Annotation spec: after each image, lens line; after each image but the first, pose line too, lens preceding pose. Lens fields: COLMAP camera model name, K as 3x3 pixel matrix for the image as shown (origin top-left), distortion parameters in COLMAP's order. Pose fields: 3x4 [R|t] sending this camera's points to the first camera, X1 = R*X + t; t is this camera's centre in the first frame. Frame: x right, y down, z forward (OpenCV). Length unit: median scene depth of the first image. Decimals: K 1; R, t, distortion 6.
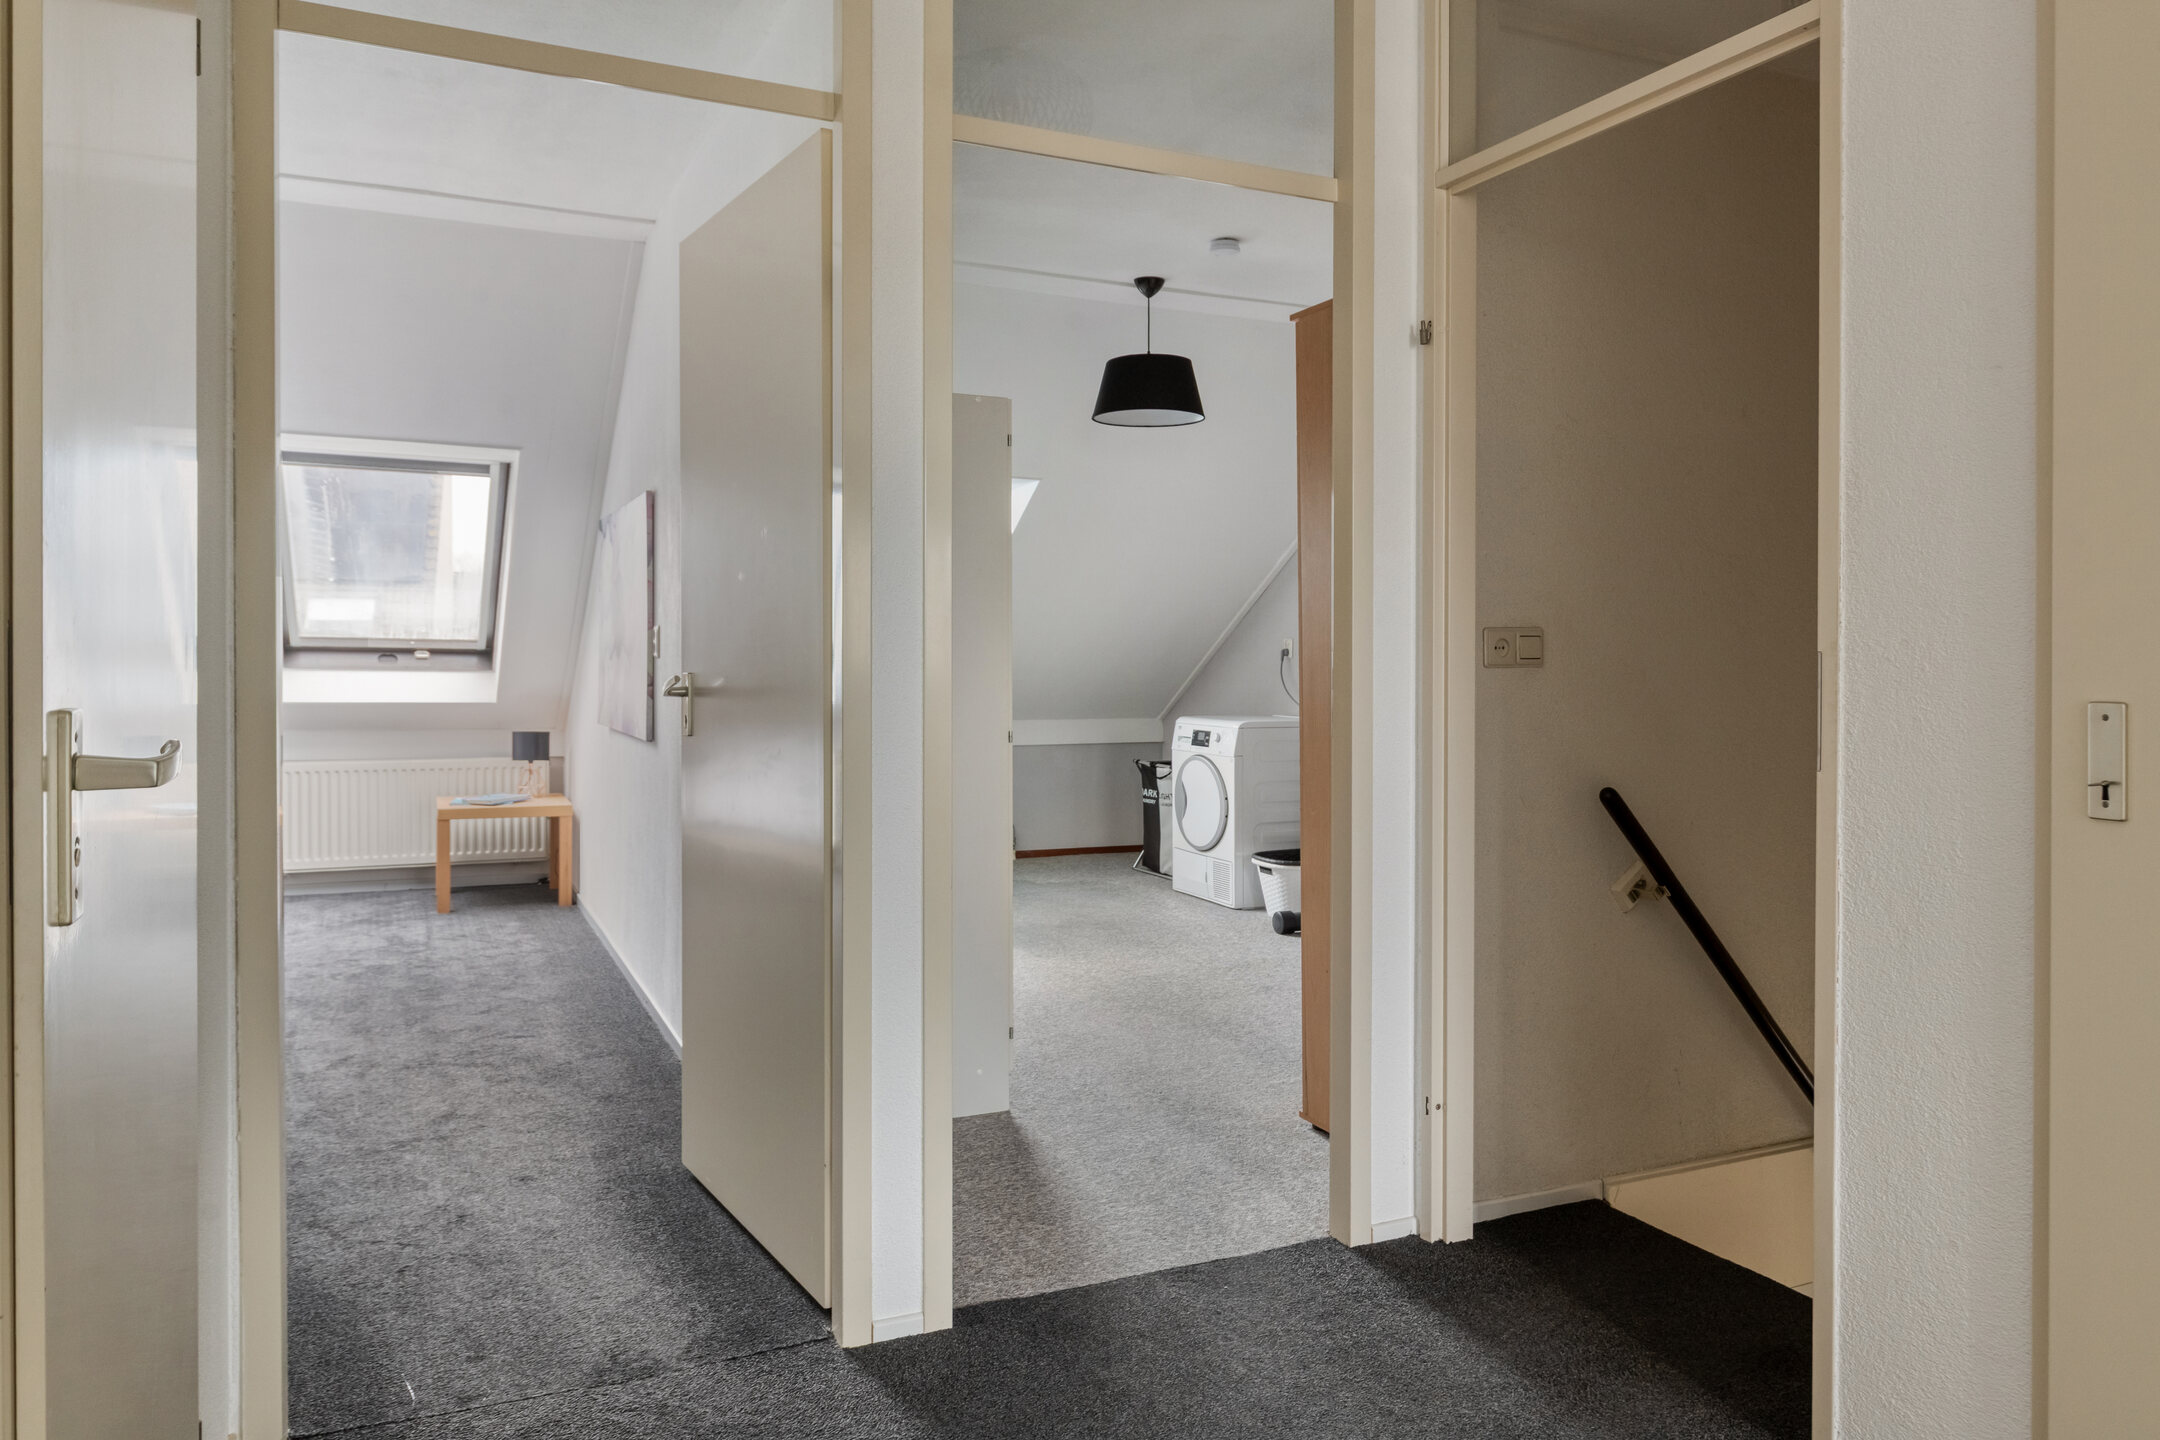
lens RADIAL K [[1471.8, 0, 1081.6], [0, 1471.8, 676.5], [0, 0, 1]] dist [0.043331, 0.000265]
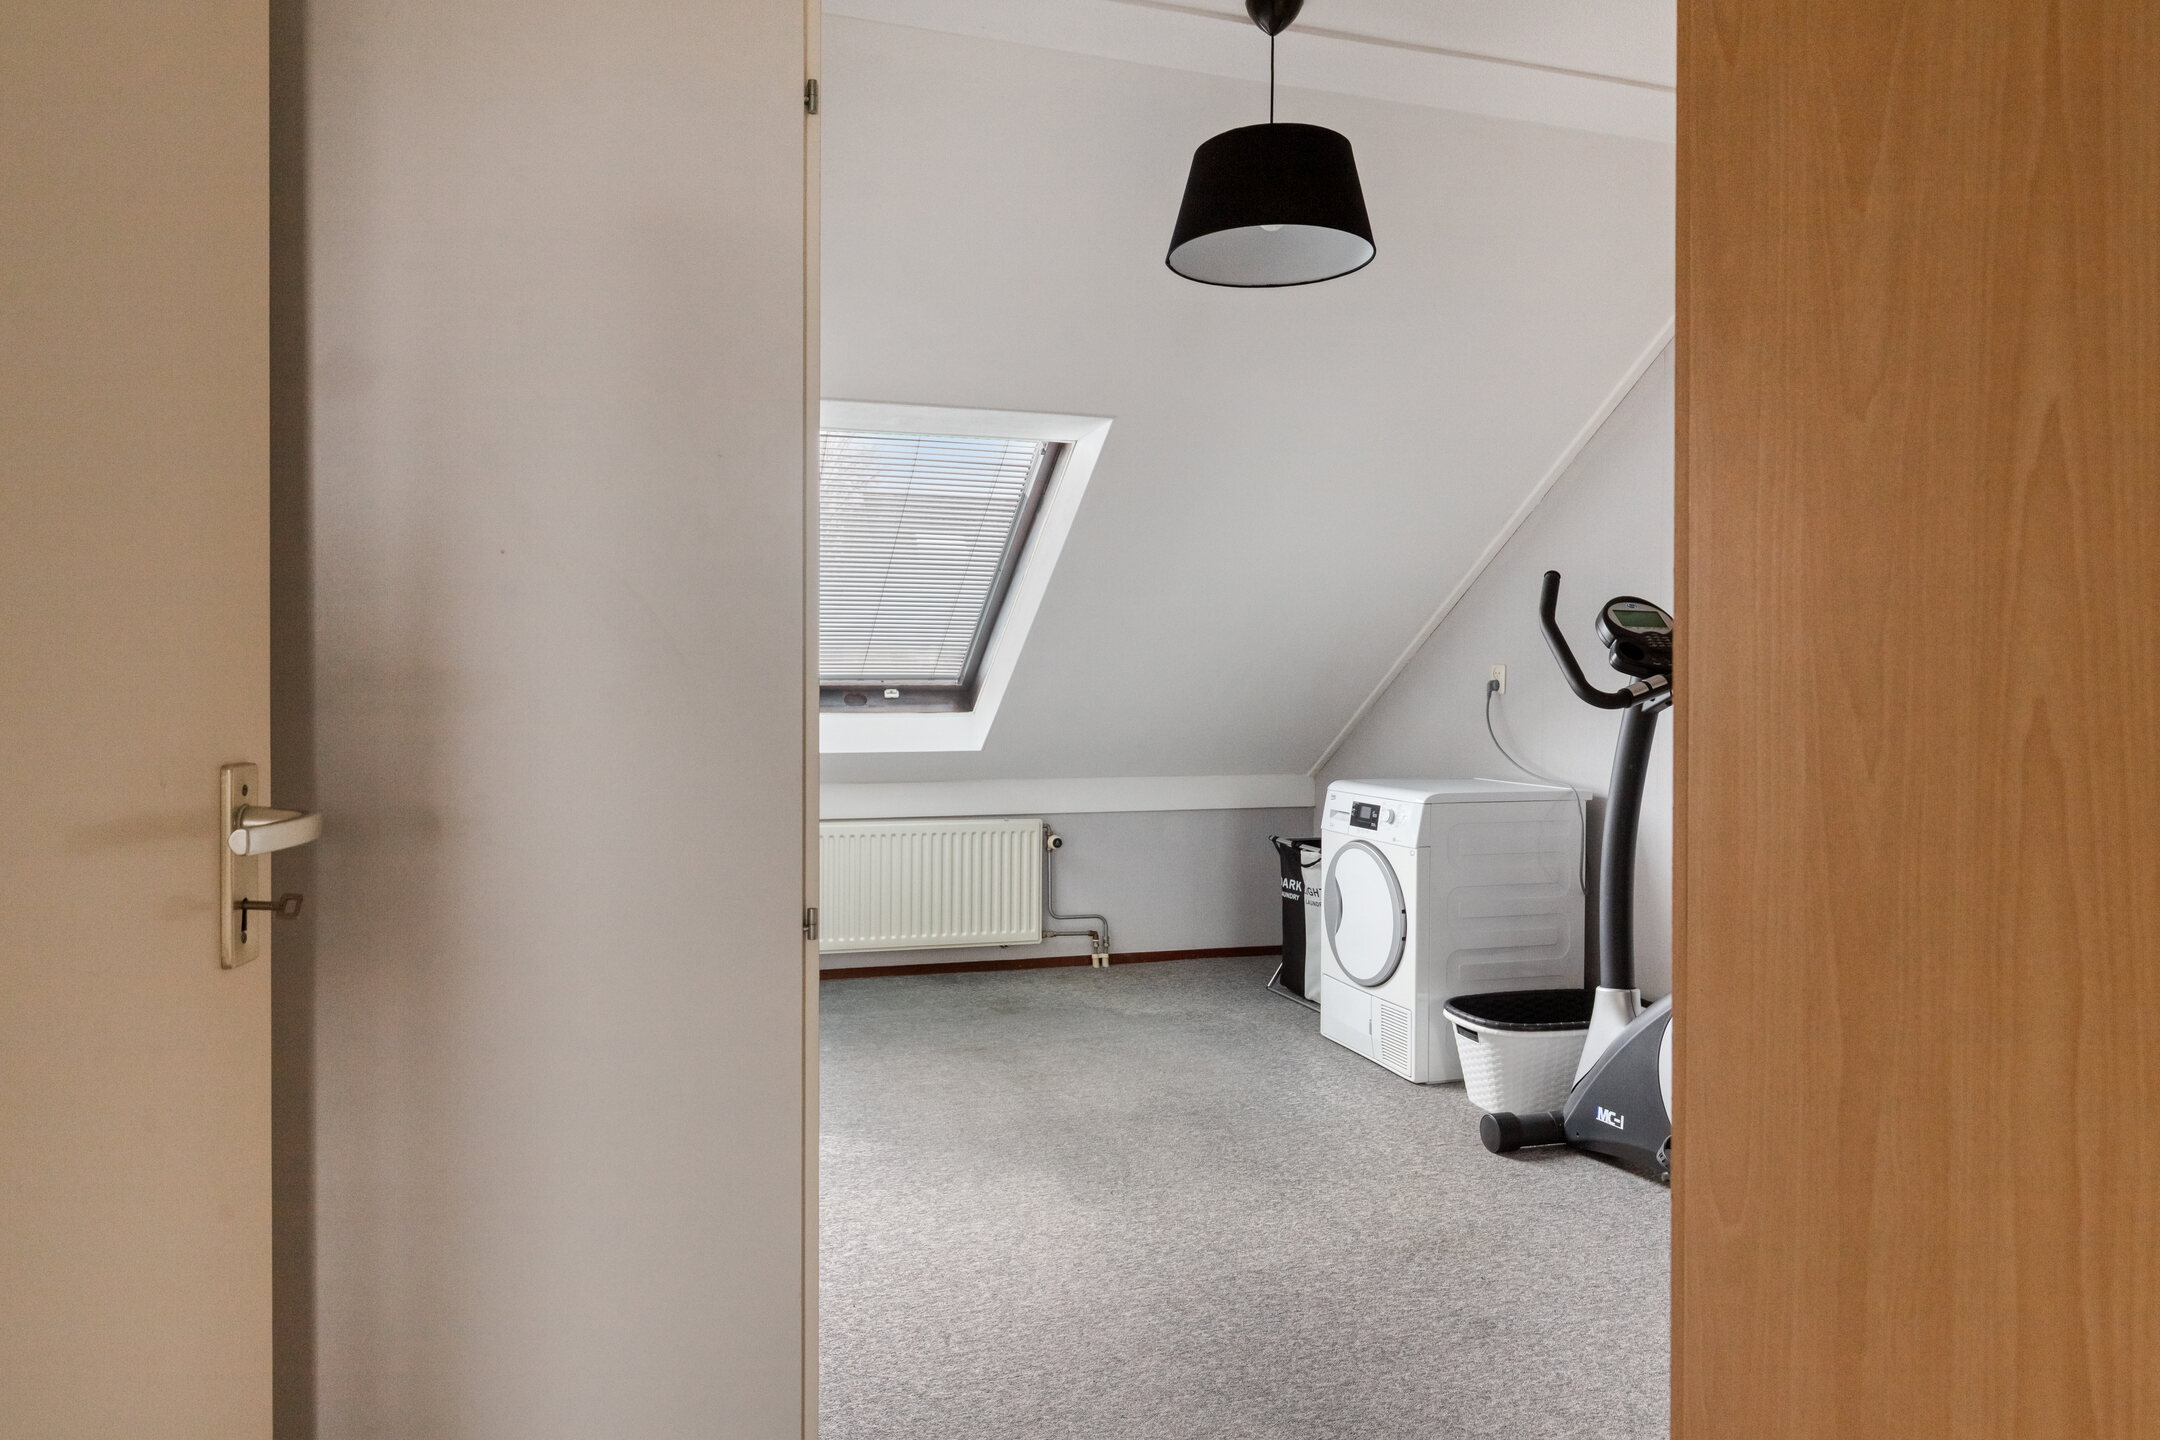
lens RADIAL K [[1393.5, 0, 1083.7], [0, 1393.5, 766.5], [0, 0, 1]] dist [0.000518, 0.000071]
pose [[0.992614, 0.008243, -0.121036, 0.031266], [-0.003585, 0.999246, 0.038650, -0.003417], [0.121264, -0.037931, 0.991895, 0.364899]]
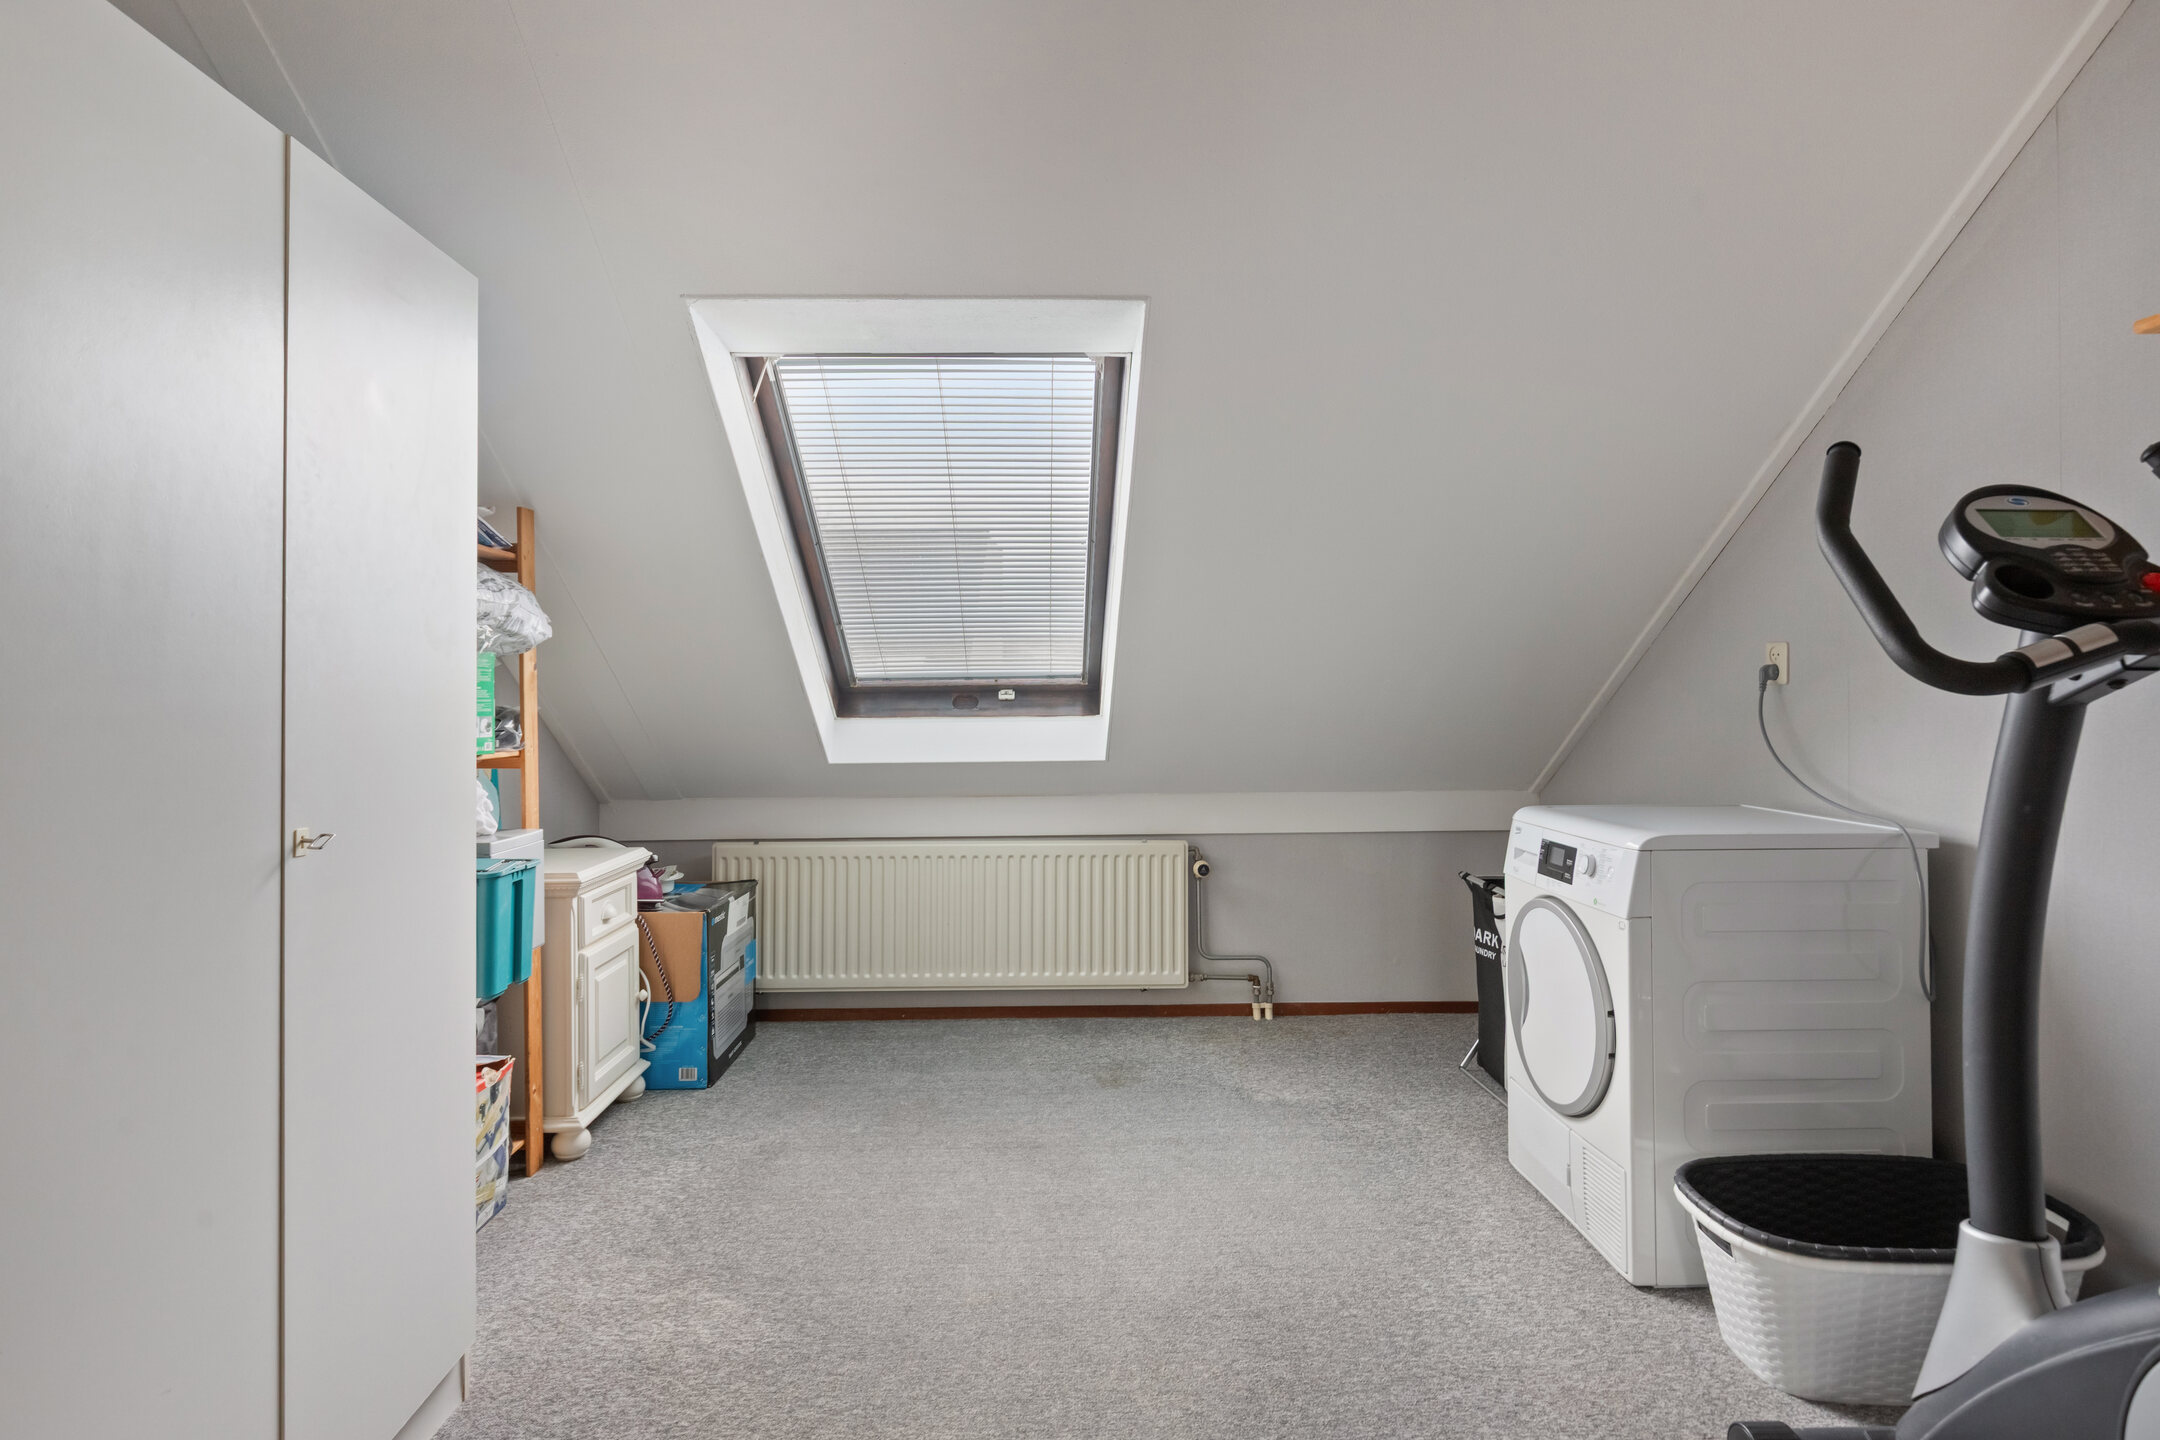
lens RADIAL K [[1200.4, 0, 1071.3], [0, 1200.4, 707.6], [0, 0, 1]] dist [0.001529, -0.000987]
pose [[0.923610, -0.004286, -0.383310, 0.084133], [0.000527, 0.999951, -0.009910, -0.001421], [0.383333, 0.008951, 0.923567, 0.596239]]
